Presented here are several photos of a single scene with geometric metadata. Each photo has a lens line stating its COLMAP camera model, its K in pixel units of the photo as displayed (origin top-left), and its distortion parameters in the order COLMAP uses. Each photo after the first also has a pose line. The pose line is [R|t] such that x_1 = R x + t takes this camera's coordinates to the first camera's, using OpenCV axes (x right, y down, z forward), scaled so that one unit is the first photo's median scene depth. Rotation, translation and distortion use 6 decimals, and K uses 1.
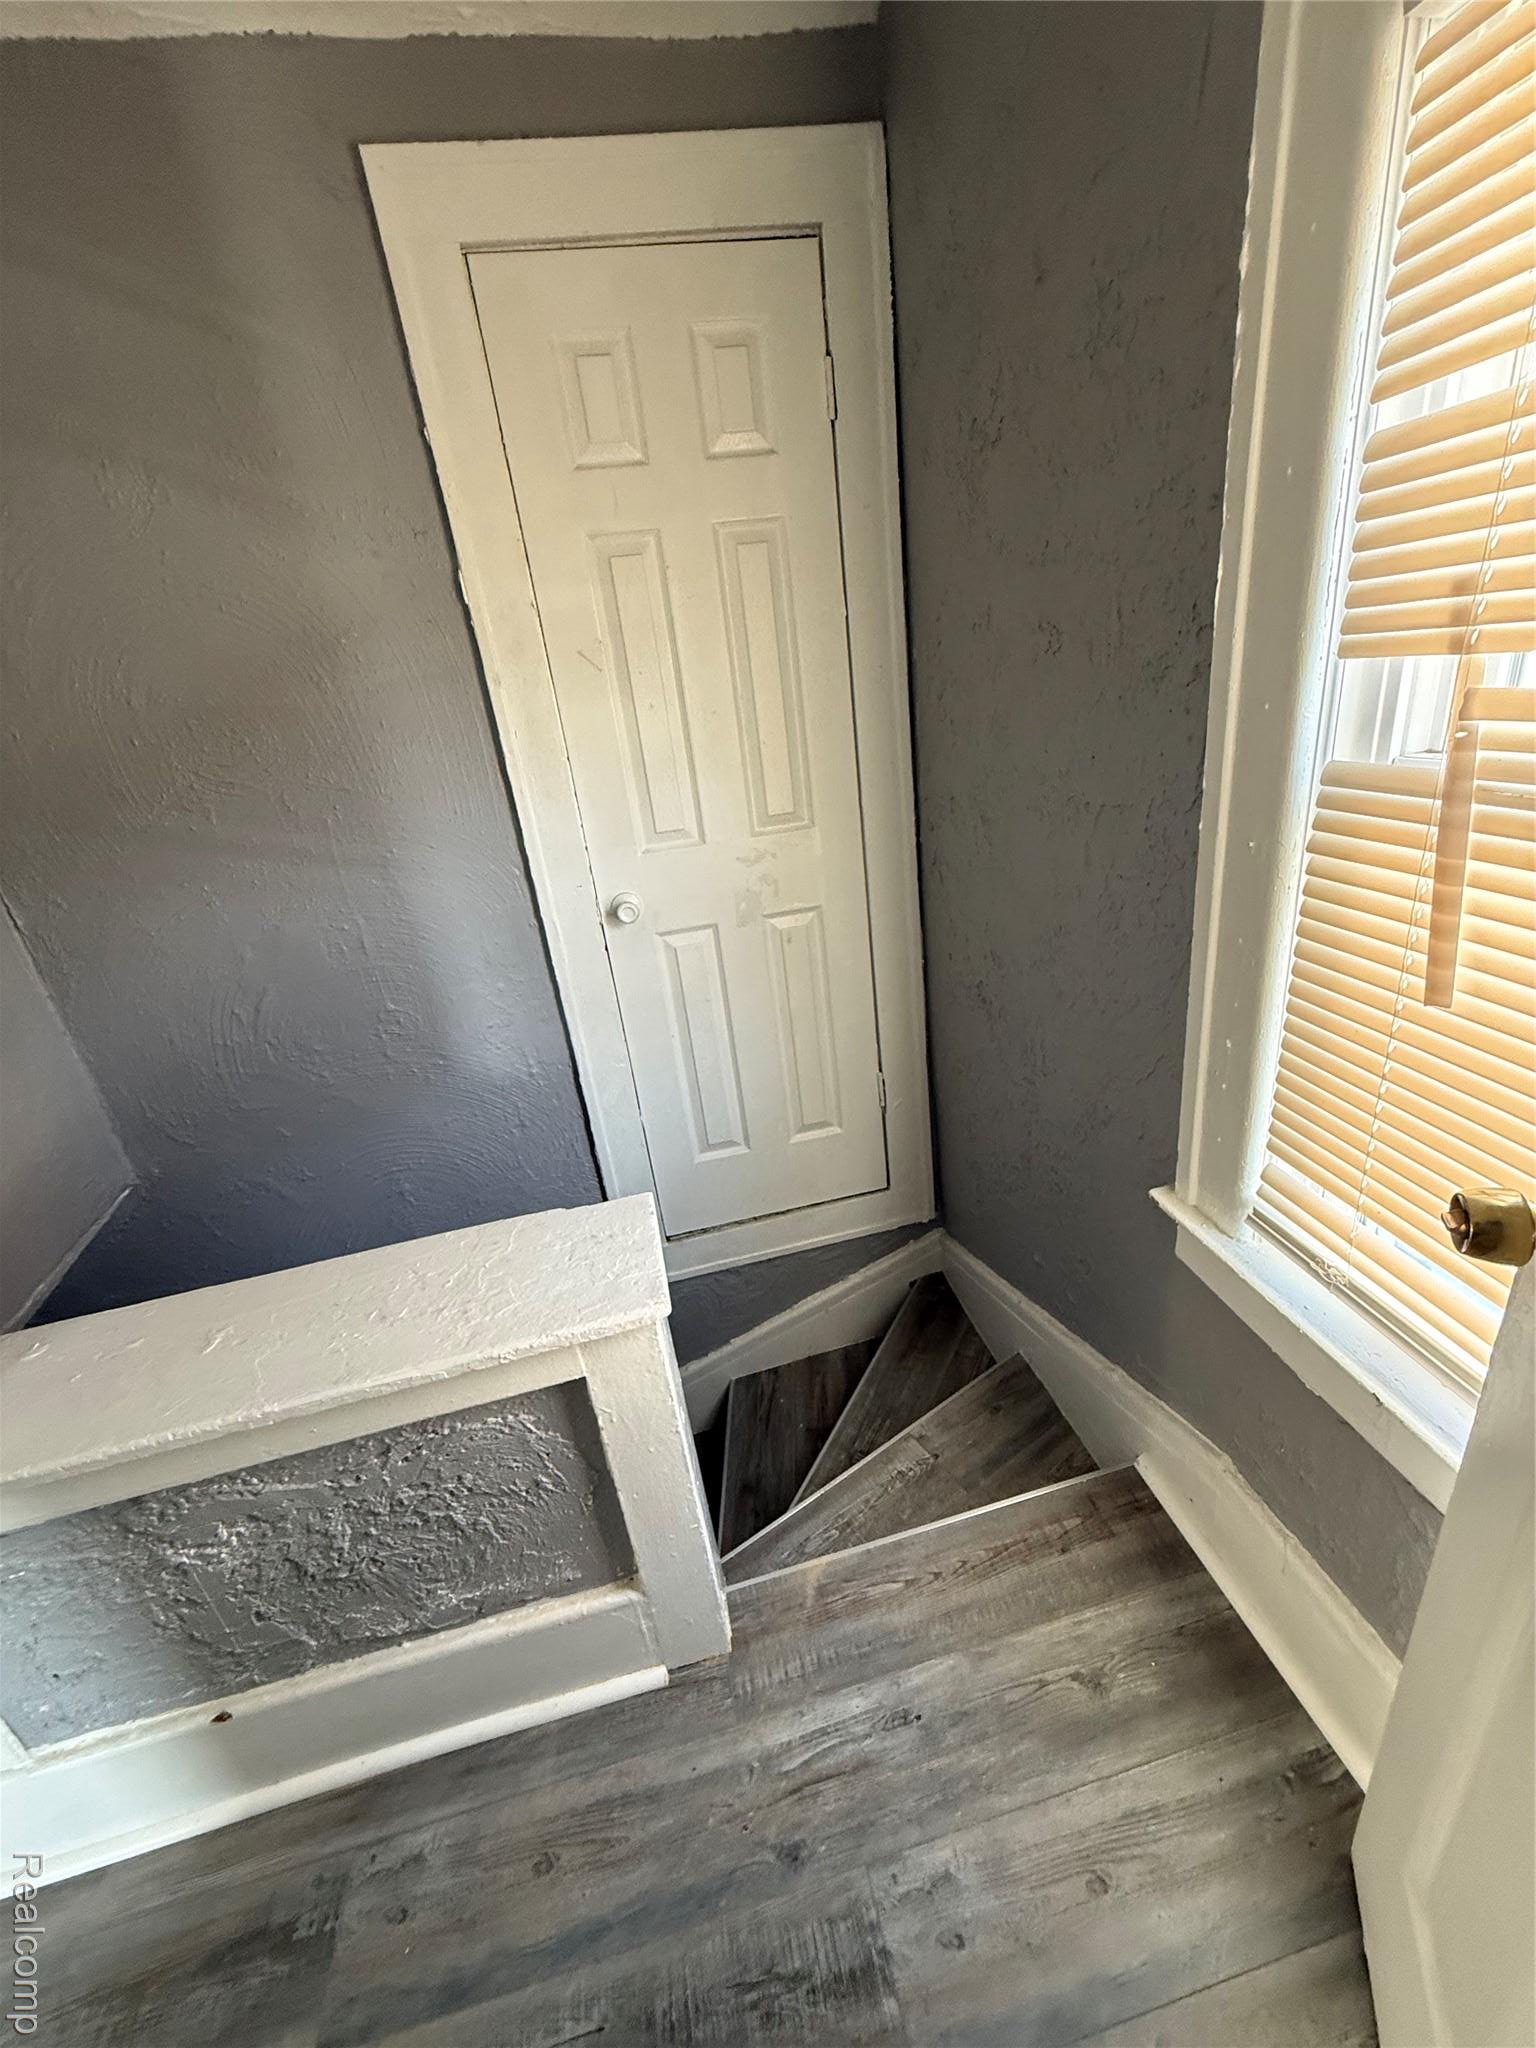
lens RADIAL K [[814.2, 0, 765.7], [0, 814.2, 1010.3], [0, 0, 1]] dist [0.001665, 0.000467]
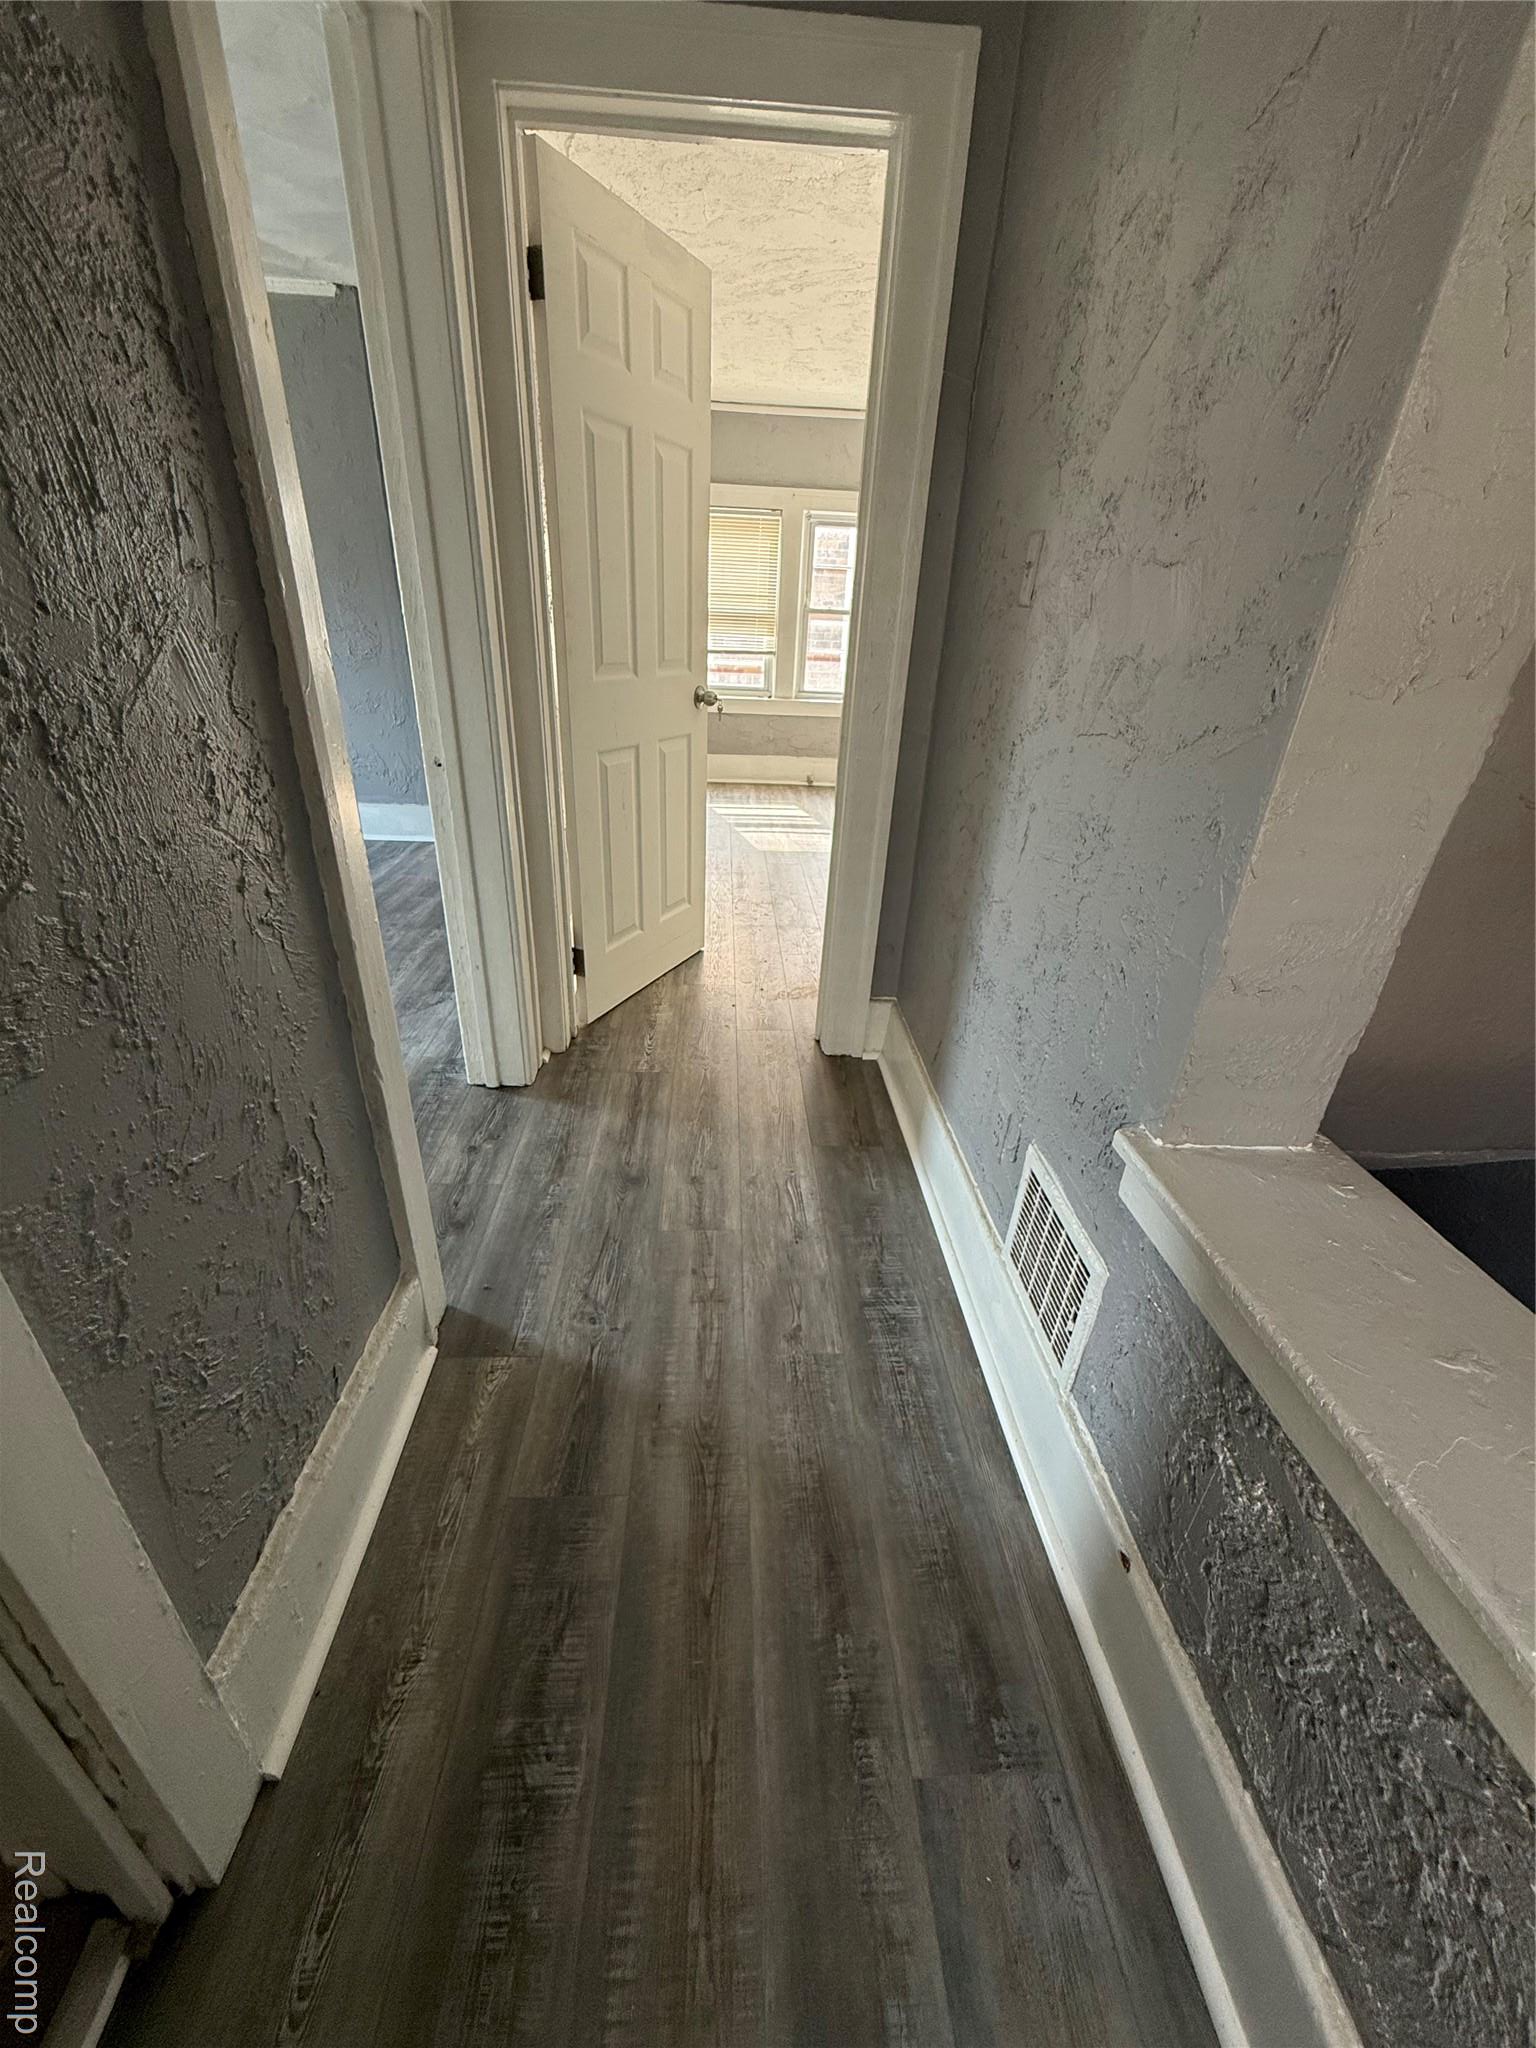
lens RADIAL K [[814.2, 0, 769.0], [0, 814.2, 1025.1], [0, 0, 1]] dist [0.001665, 0.000467]
pose [[-0.154987, 0.552271, -0.819131, -0.169834], [-0.400937, 0.722634, 0.563072, 0.037893], [0.902900, 0.415689, 0.109427, 0.263191]]
